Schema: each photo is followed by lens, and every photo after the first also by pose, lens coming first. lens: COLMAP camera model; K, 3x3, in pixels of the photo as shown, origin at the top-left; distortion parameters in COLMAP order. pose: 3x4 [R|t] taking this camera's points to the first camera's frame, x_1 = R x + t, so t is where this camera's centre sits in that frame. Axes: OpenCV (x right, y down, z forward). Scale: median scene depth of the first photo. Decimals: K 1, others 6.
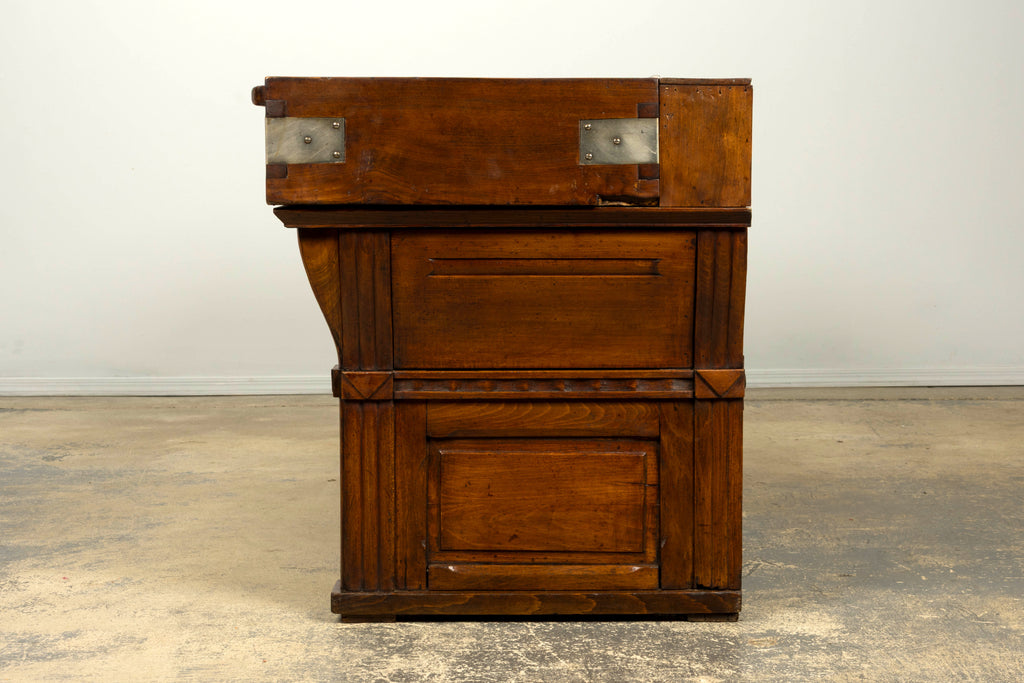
lens RADIAL K [[2124.0, 0, 552.3], [0, 2124.0, 282.1], [0, 0, 1]] dist [-0.035276, 0.174073]
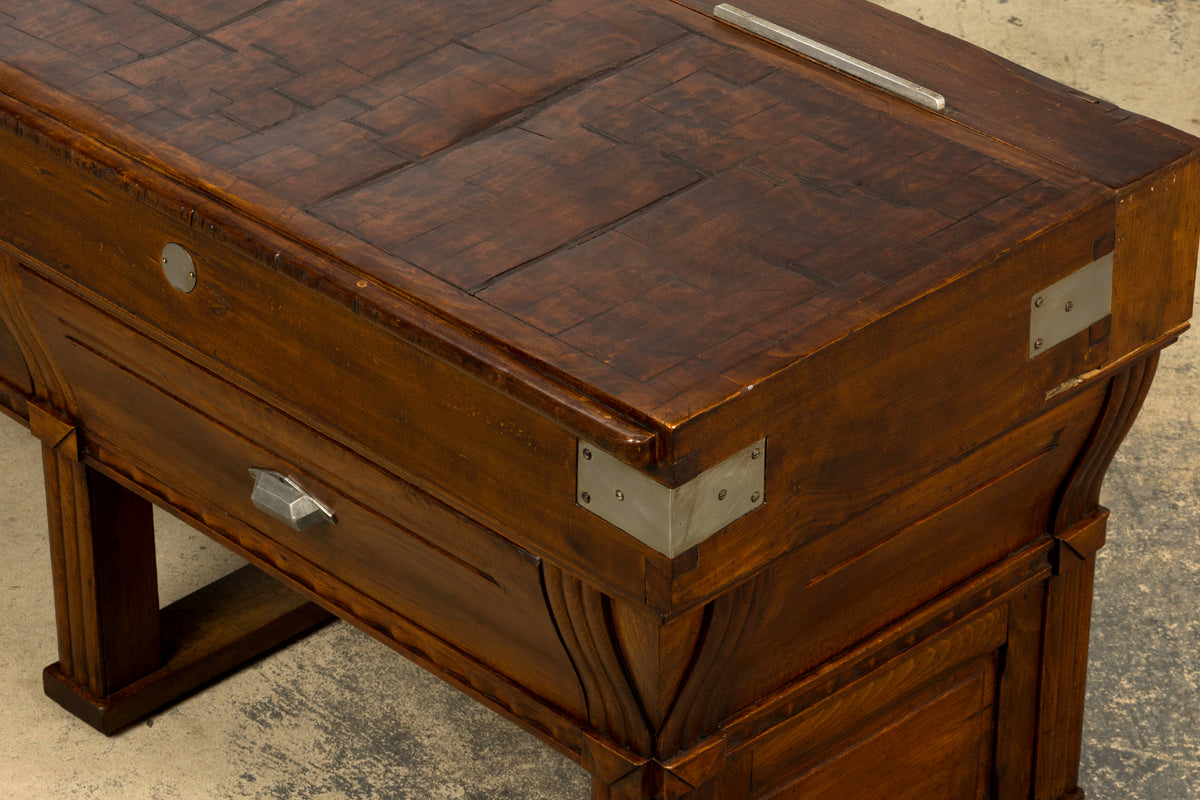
lens RADIAL K [[4303.5, 0, 601.0], [0, 4303.5, 395.7], [0, 0, 1]] dist [-0.084512, 0.635318]
pose [[0.722099, -0.355491, 0.593464, -0.779851], [0.045796, 0.880550, 0.471736, -0.609327], [-0.690272, -0.313462, 0.652124, 0.263462]]
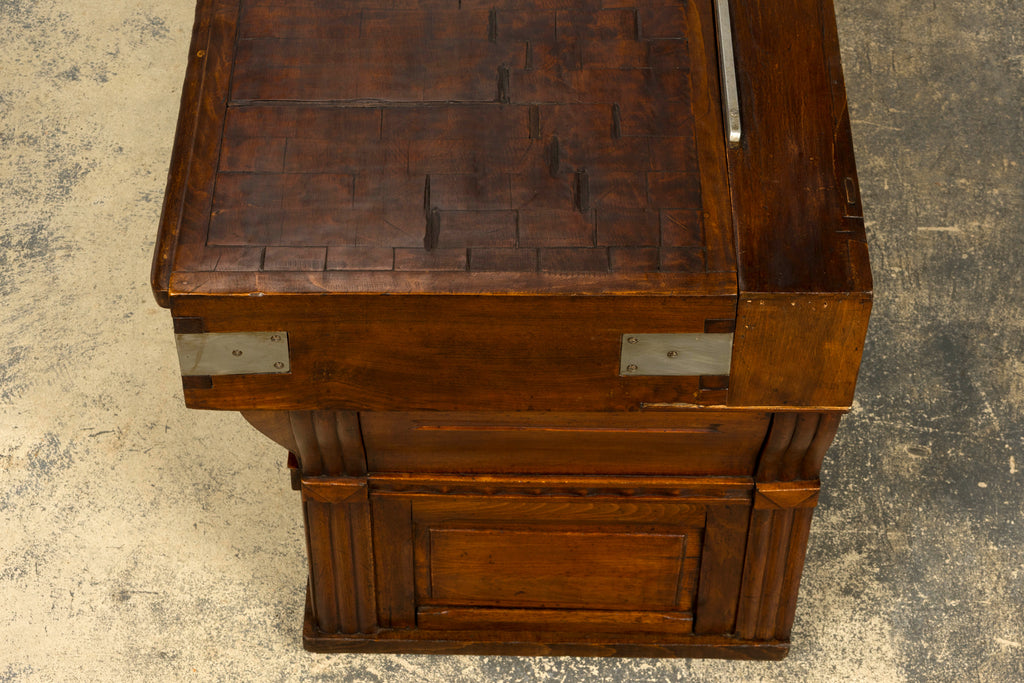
lens RADIAL K [[2296.1, 0, 513.8], [0, 2296.1, 296.0], [0, 0, 1]] dist [-0.023331, 0.261671]
pose [[0.999843, 0.017086, -0.004696, -0.018503], [-0.008924, 0.714495, 0.699583, -0.590663], [0.015308, -0.699432, 0.714535, 0.445273]]
